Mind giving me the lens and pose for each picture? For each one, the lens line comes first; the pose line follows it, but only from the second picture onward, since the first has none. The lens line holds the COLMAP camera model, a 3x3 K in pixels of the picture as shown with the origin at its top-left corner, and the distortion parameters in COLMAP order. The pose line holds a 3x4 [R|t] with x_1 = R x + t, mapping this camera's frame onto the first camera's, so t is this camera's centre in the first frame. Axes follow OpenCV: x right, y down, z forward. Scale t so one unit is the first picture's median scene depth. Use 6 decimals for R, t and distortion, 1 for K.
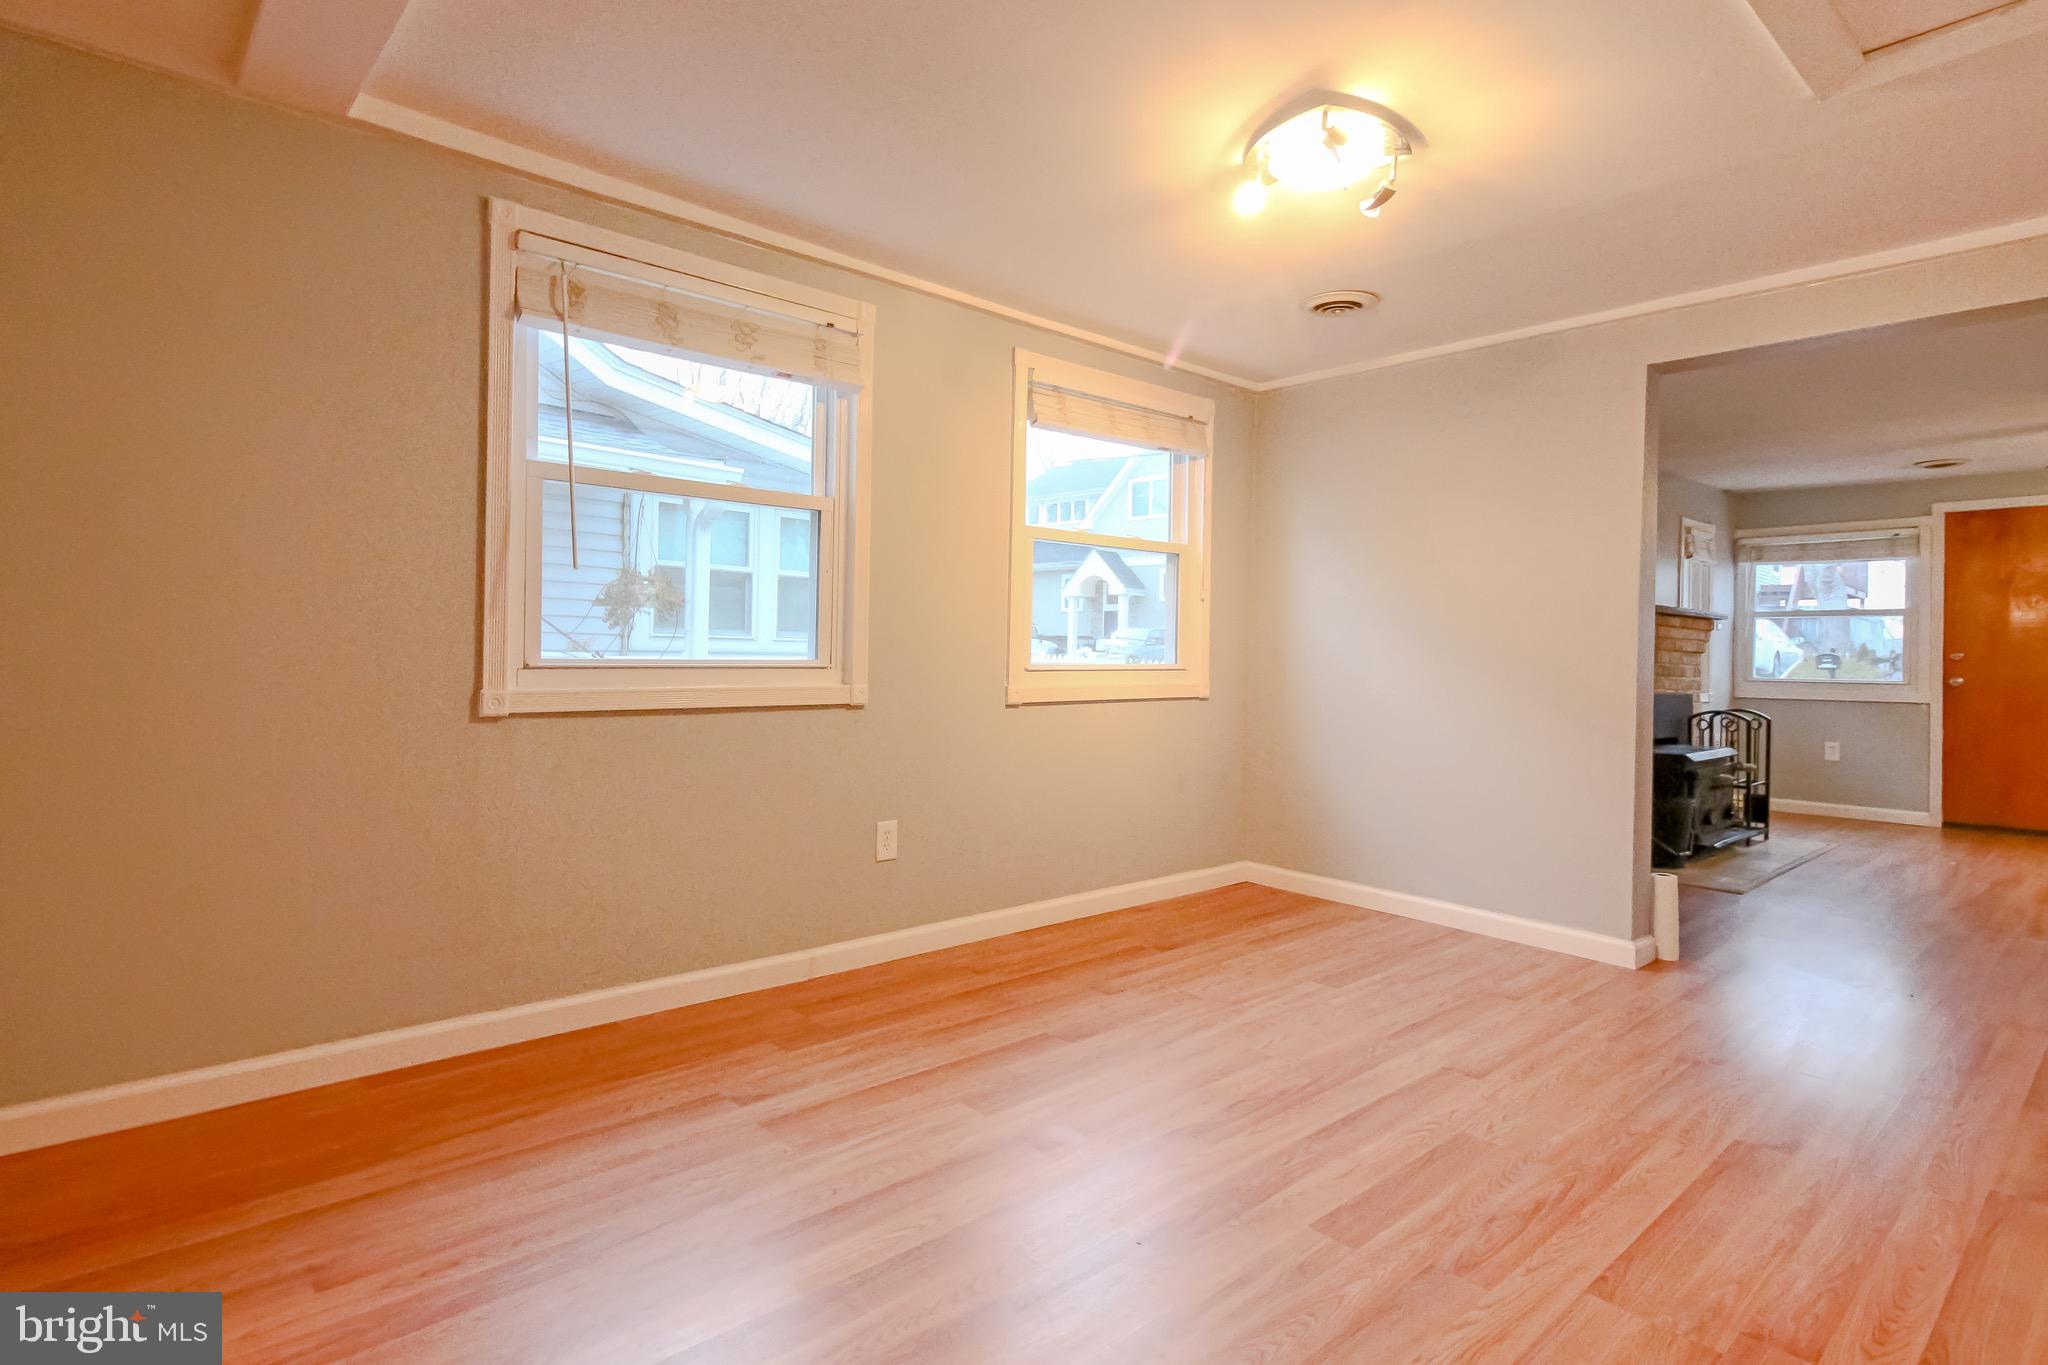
lens RADIAL K [[1044.3, 0, 1021.9], [0, 1044.3, 656.5], [0, 0, 1]] dist [0.028446, -0.015357]
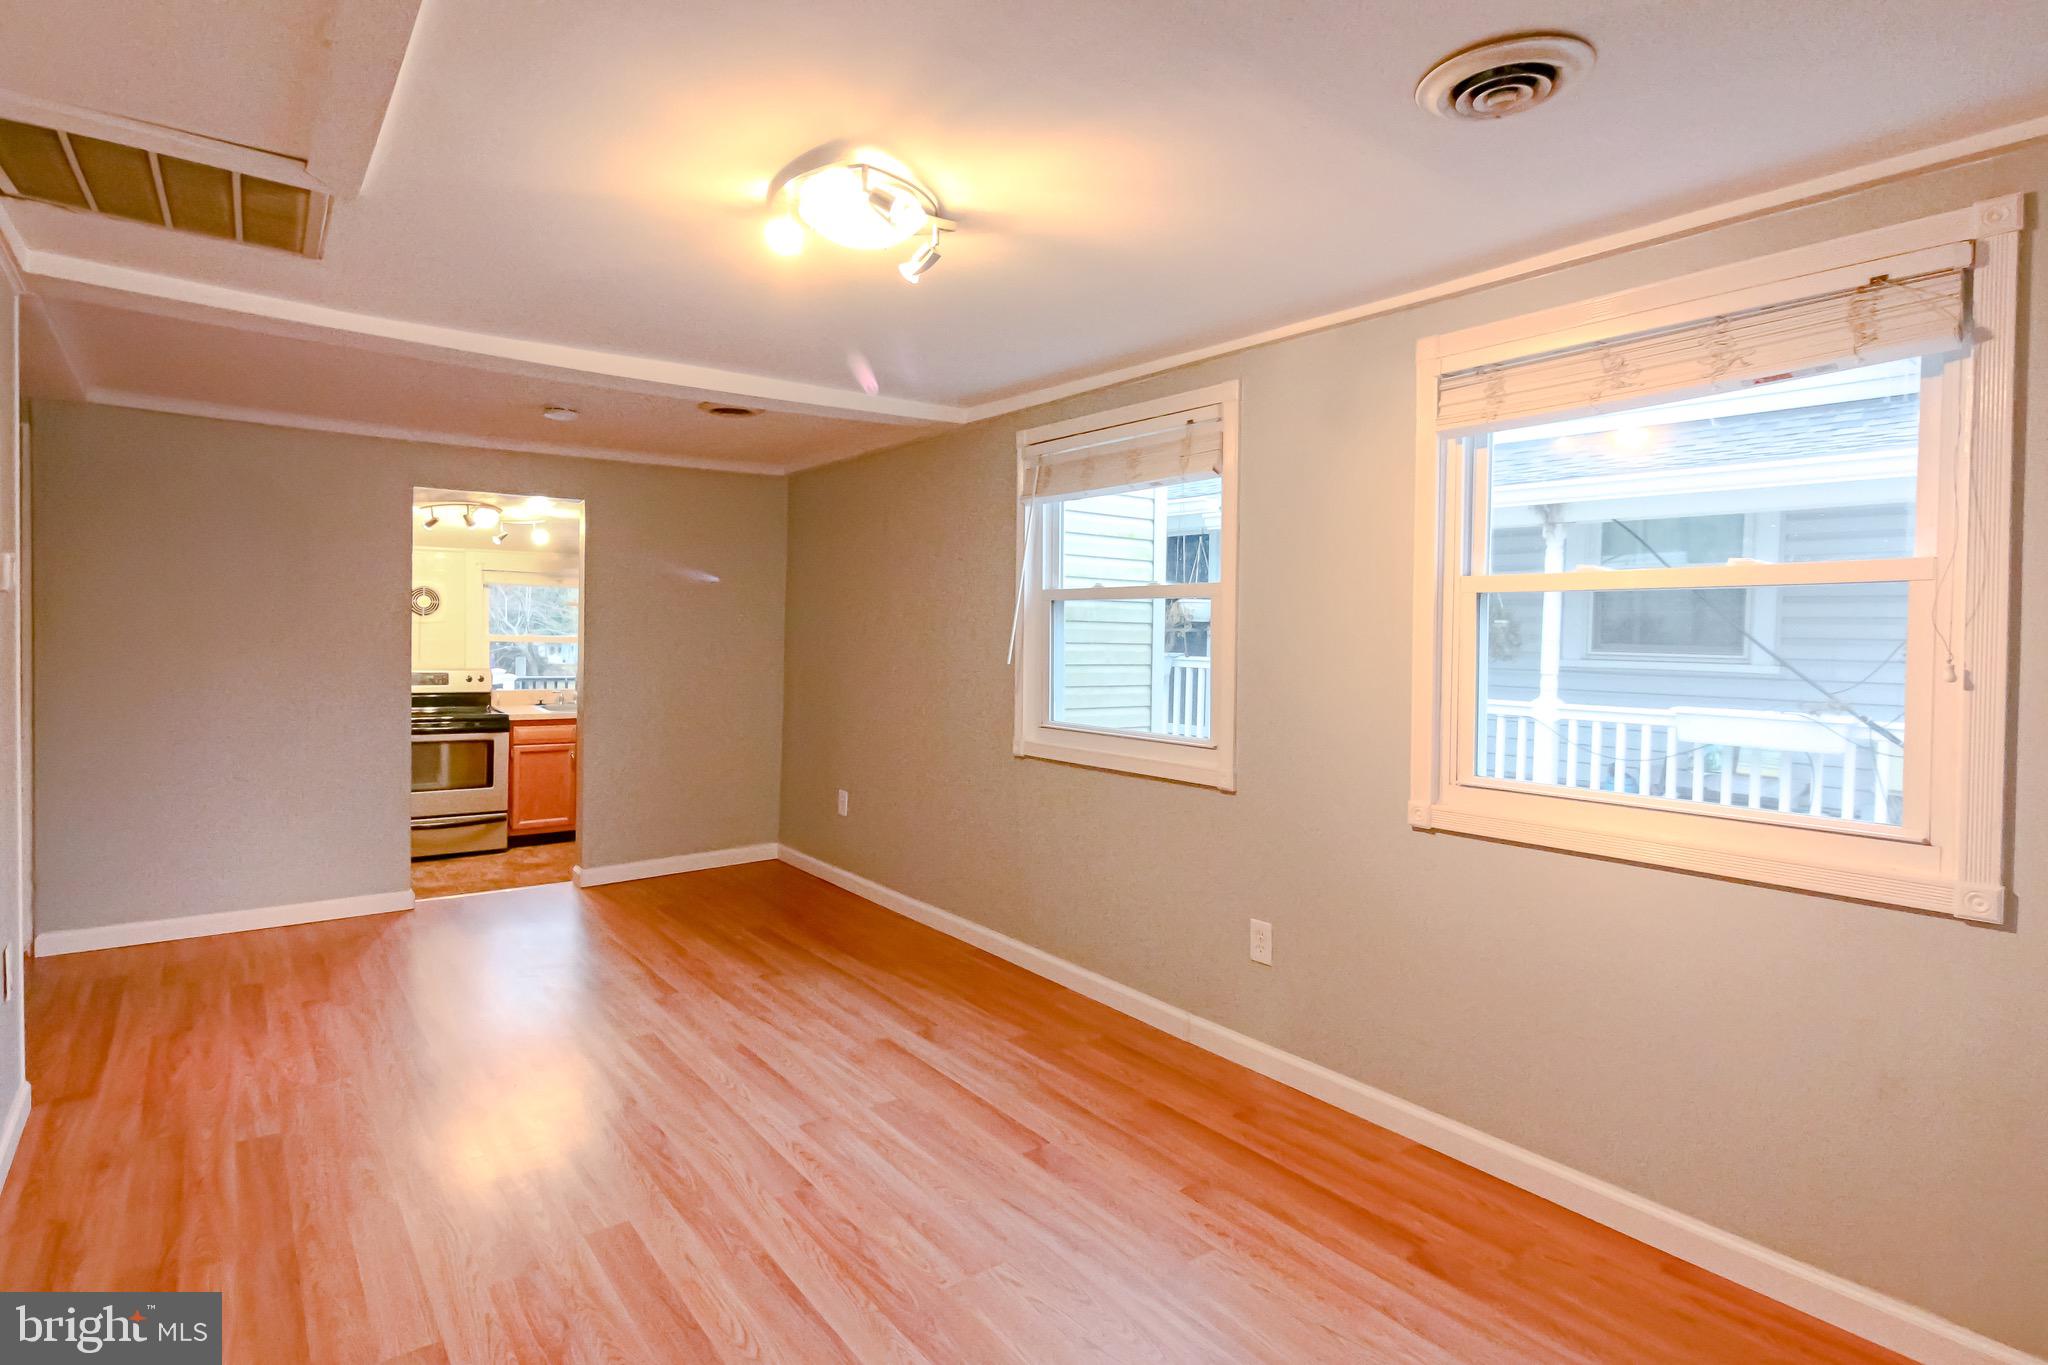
lens RADIAL K [[1044.3, 0, 1021.9], [0, 1044.3, 656.5], [0, 0, 1]] dist [0.028446, -0.015357]
pose [[-0.074184, 0.004972, -0.997232, 1.019581], [-0.023049, 0.999712, 0.006699, -0.098779], [0.996978, 0.023482, -0.074048, 1.065939]]
